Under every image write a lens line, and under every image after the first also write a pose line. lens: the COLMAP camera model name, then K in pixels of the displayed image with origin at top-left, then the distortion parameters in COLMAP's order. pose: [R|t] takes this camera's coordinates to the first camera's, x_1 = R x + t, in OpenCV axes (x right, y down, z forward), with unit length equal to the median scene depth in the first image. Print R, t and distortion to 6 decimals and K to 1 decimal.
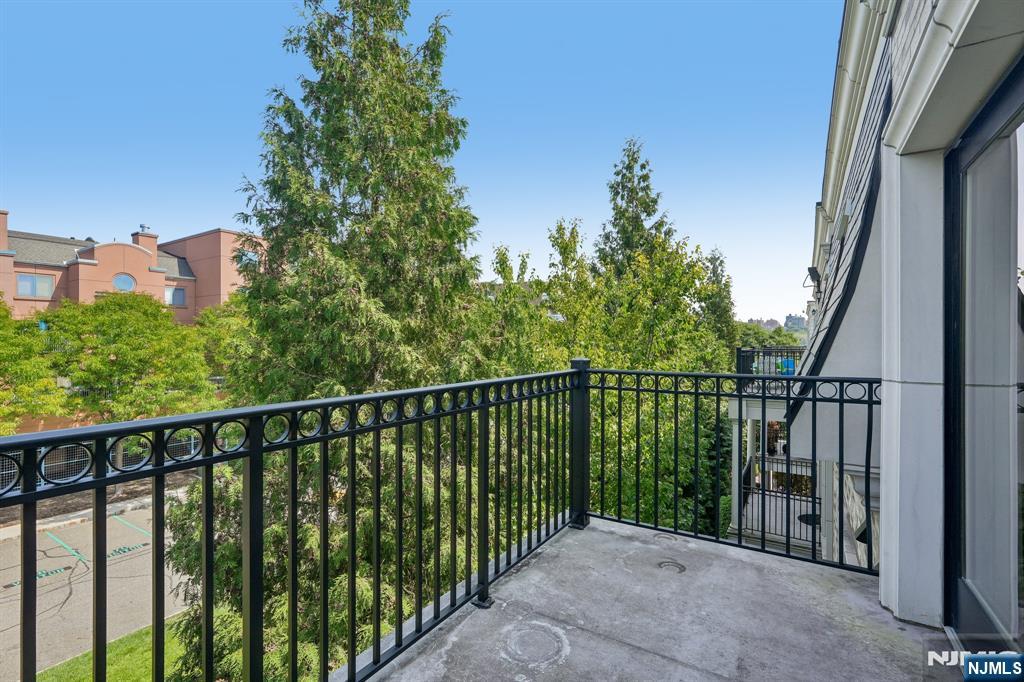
lens RADIAL K [[459.6, 0, 506.0], [0, 459.6, 342.3], [0, 0, 1]] dist [-0.002626, -0.000323]
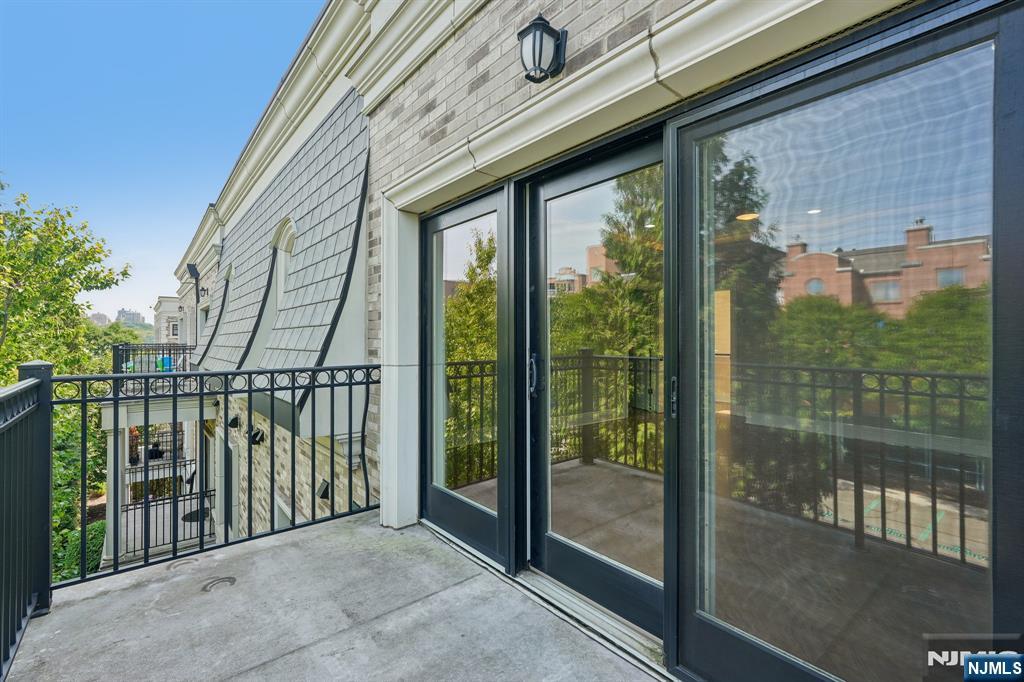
lens RADIAL K [[459.6, 0, 505.2], [0, 459.6, 337.3], [0, 0, 1]] dist [-0.002626, -0.000323]
pose [[0.315044, 0.001245, 0.949076, -0.308717], [0.002756, 0.999994, -0.002227, 0.000918], [-0.949073, 0.003317, 0.315039, 0.160749]]
